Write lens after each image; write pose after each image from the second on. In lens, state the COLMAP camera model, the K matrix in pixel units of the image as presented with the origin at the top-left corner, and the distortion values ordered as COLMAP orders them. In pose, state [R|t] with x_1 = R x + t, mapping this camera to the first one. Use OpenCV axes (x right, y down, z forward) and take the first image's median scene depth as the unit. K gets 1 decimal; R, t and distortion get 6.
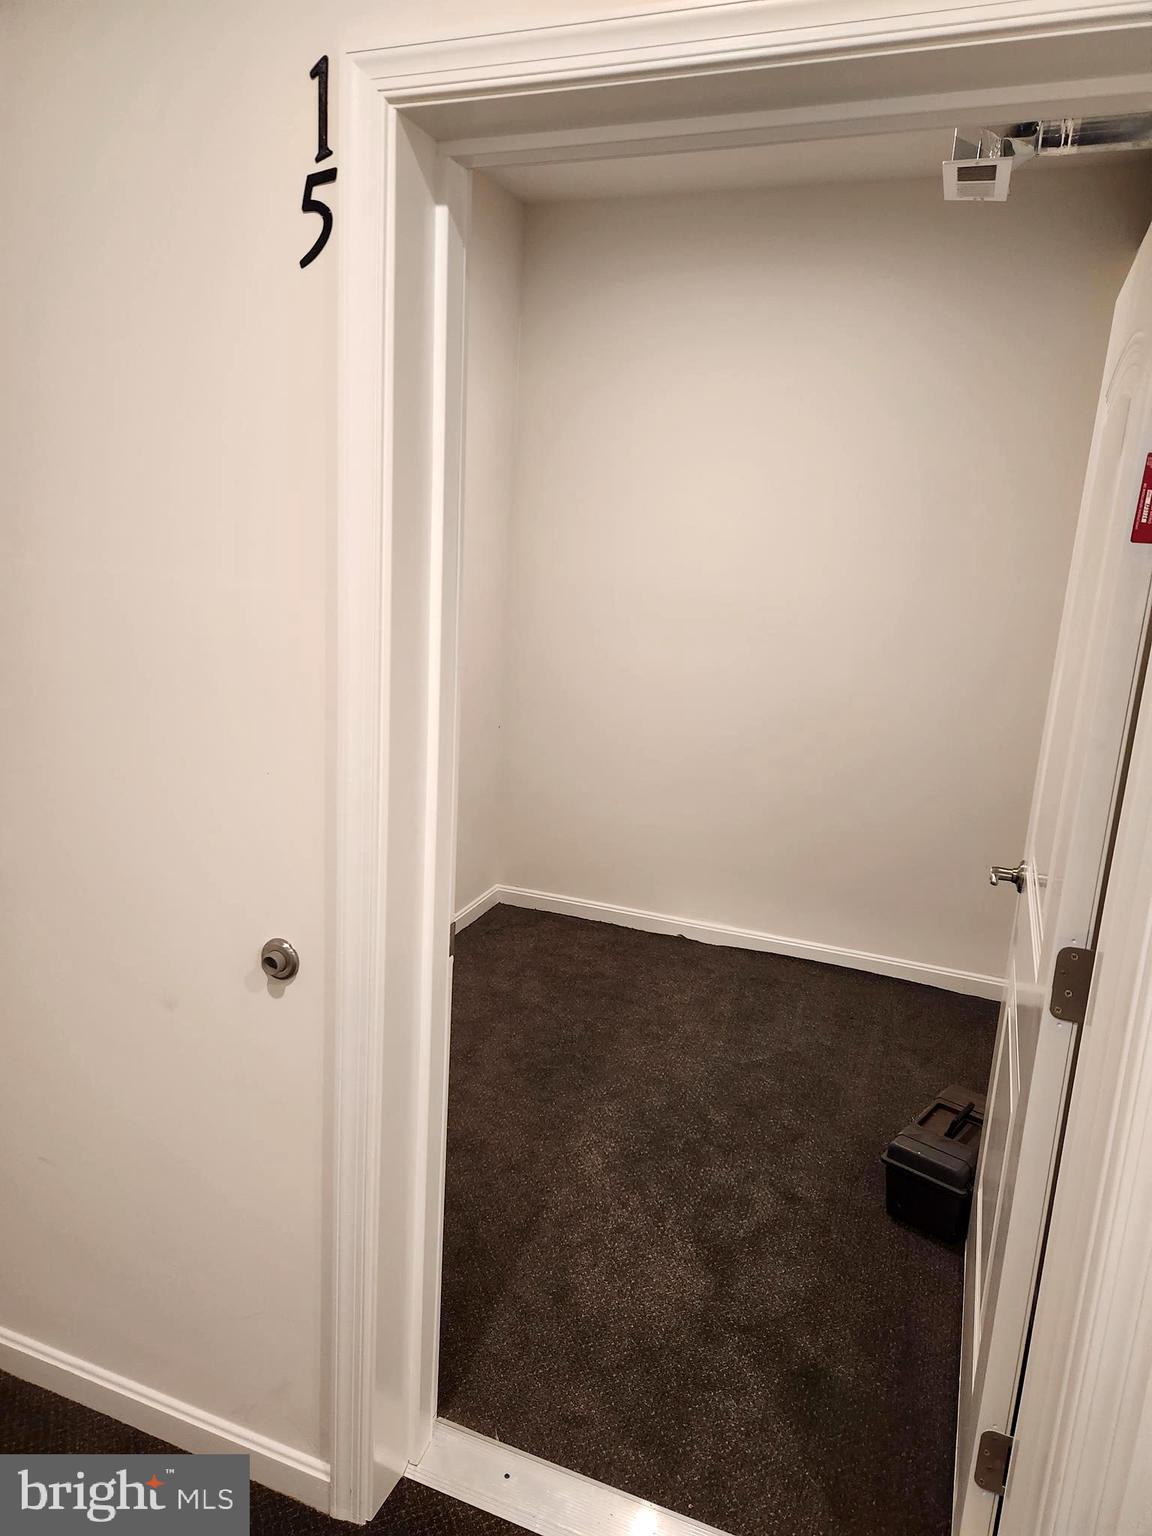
lens RADIAL K [[1025.2, 0, 577.0], [0, 1025.2, 779.5], [0, 0, 1]] dist [0.077059, -0.062634]
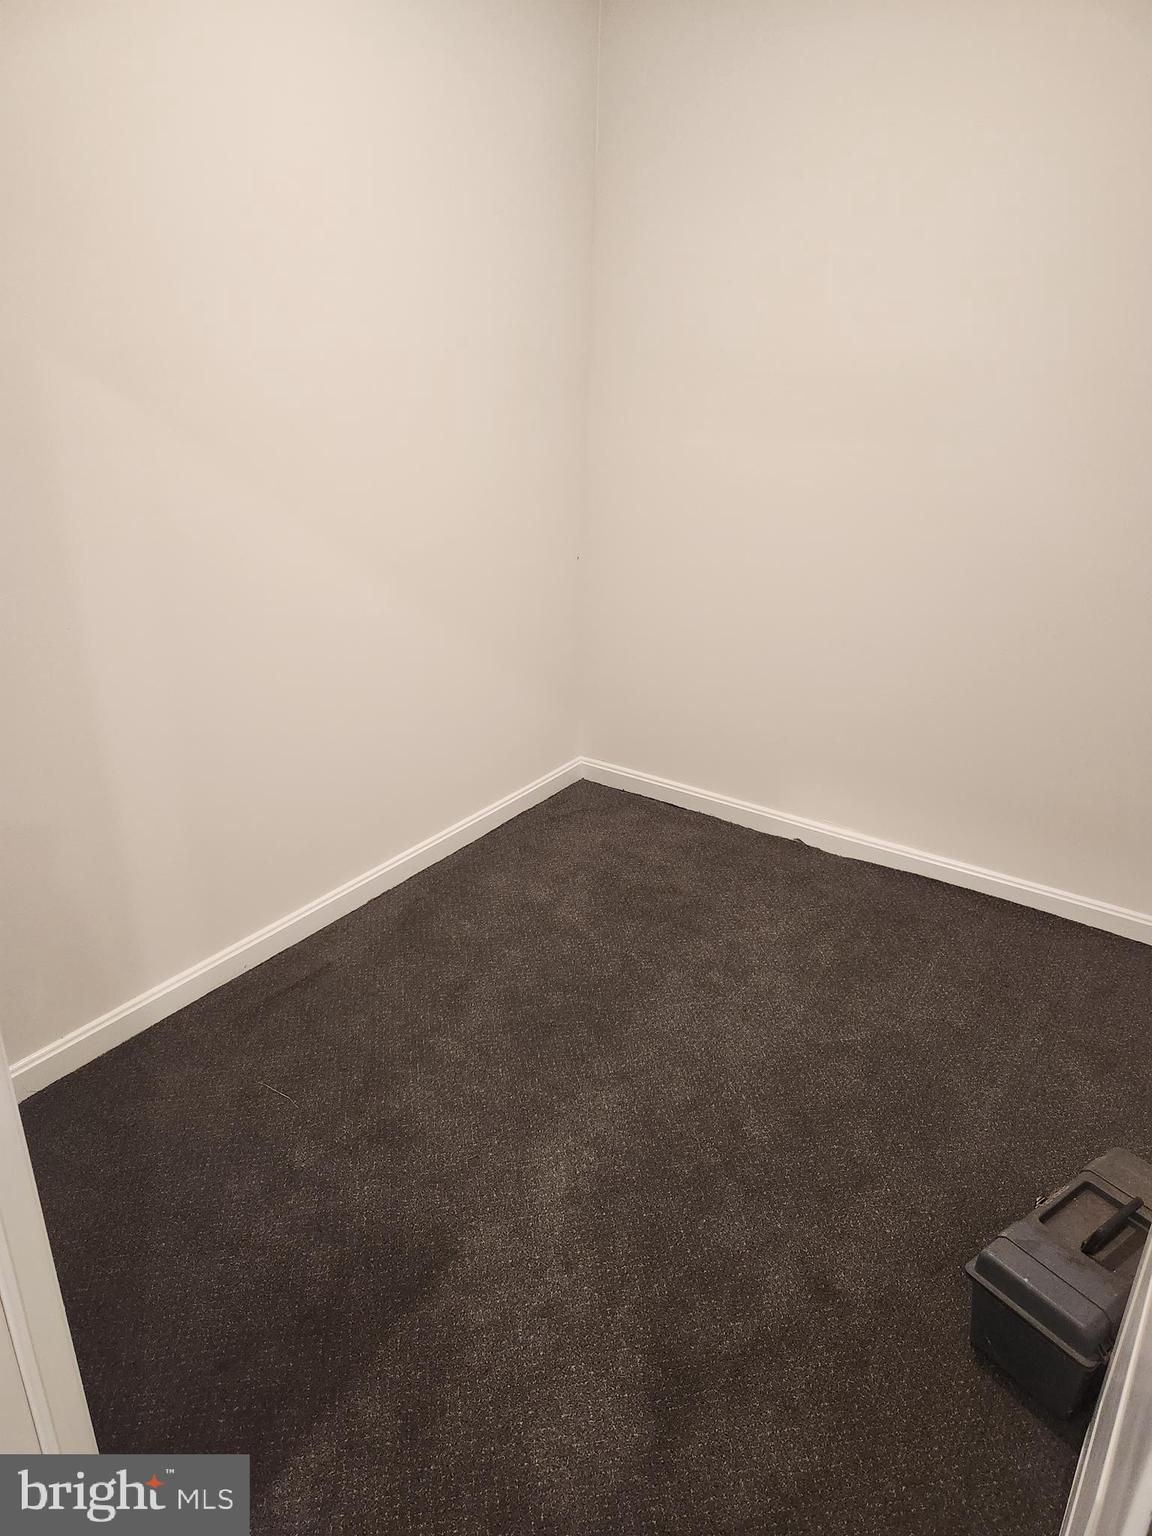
lens RADIAL K [[1025.2, 0, 580.0], [0, 1025.2, 761.0], [0, 0, 1]] dist [0.077059, -0.062634]
pose [[0.971562, 0.066857, -0.227152, 0.166839], [-0.031985, 0.987574, 0.153868, -0.031103], [0.234616, -0.142226, 0.961627, 0.330230]]
